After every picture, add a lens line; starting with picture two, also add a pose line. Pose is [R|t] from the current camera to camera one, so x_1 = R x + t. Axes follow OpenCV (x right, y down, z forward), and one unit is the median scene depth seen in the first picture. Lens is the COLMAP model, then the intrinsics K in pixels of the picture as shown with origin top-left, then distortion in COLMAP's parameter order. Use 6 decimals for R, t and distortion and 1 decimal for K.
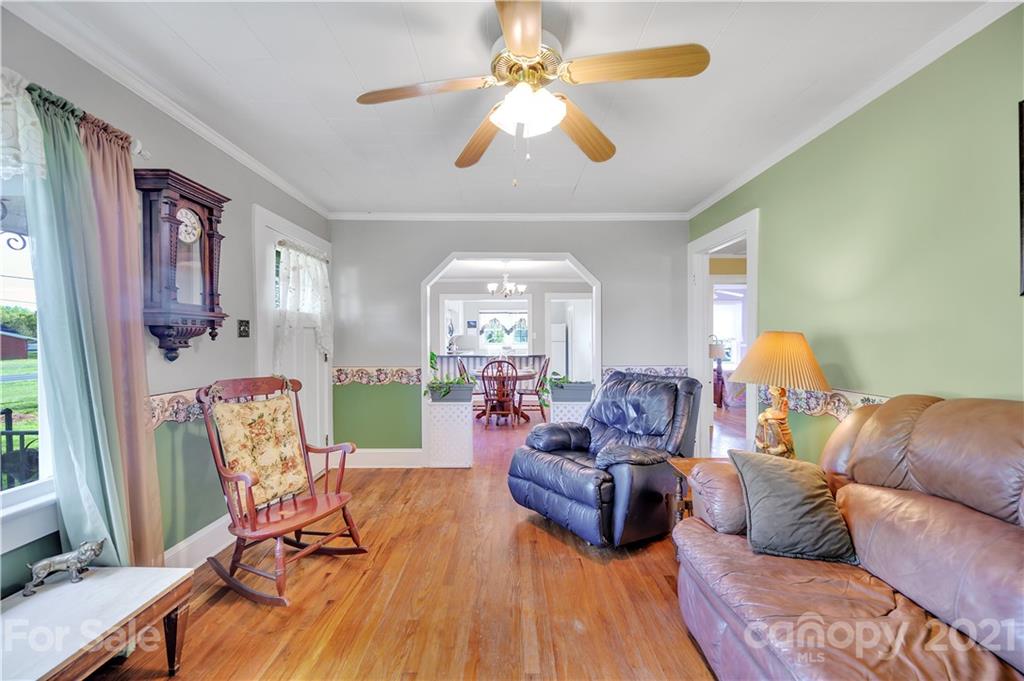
lens RADIAL K [[451.6, 0, 514.4], [0, 451.6, 344.0], [0, 0, 1]] dist [0.000550, -0.000096]
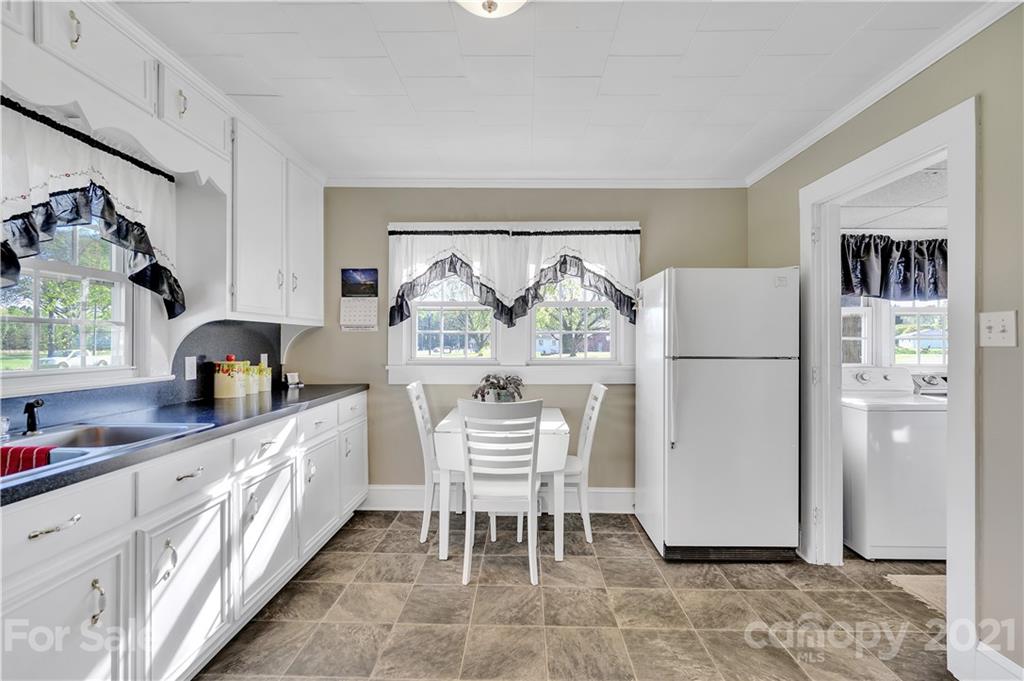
lens RADIAL K [[461.8, 0, 519.5], [0, 461.8, 340.2], [0, 0, 1]] dist [0.001461, -0.000384]
pose [[0.999903, 0.010648, -0.008948, -0.005471], [-0.010803, 0.999791, -0.017358, -0.008280], [0.008761, 0.017453, 0.999809, 0.753579]]
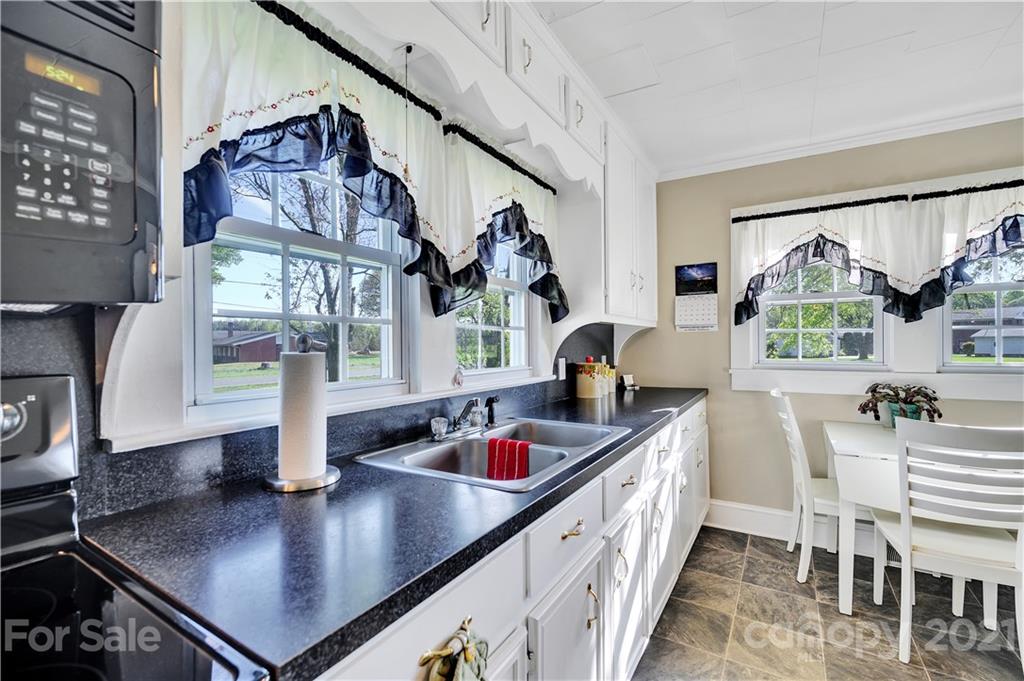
lens RADIAL K [[451.6, 0, 514.4], [0, 451.6, 344.0], [0, 0, 1]] dist [0.000550, -0.000096]
pose [[0.860314, 0.002931, -0.509756, -0.057230], [-0.007563, 0.999947, -0.007015, -0.008031], [0.509708, 0.009890, 0.860290, 0.760893]]
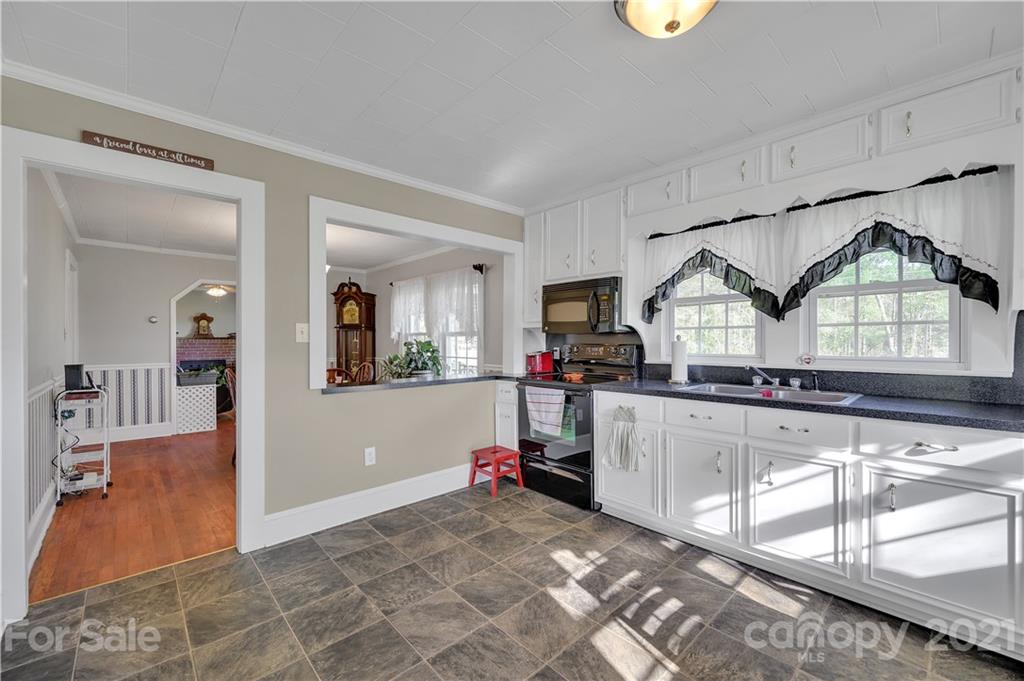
lens RADIAL K [[412.8, 0, 513.2], [0, 412.8, 344.6], [0, 0, 1]] dist [-0.000389, -0.000013]
pose [[-0.728170, 0.012586, -0.685281, 0.088666], [-0.002335, 0.999780, 0.020843, -0.009158], [0.685392, 0.016777, -0.727981, 0.910006]]
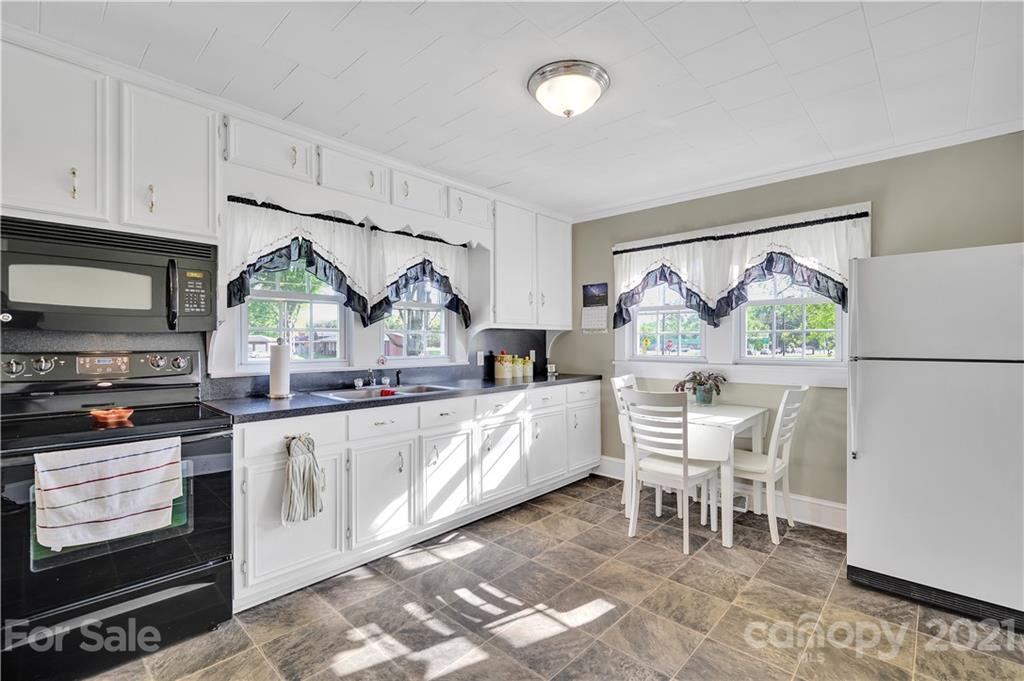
lens RADIAL K [[462.6, 0, 513.8], [0, 462.6, 344.0], [0, 0, 1]] dist [0.001946, 0.000279]
pose [[0.732939, 0.010922, -0.680207, 0.080847], [-0.013666, 0.999906, 0.001330, -0.008928], [0.680157, 0.008321, 0.733019, 0.731961]]
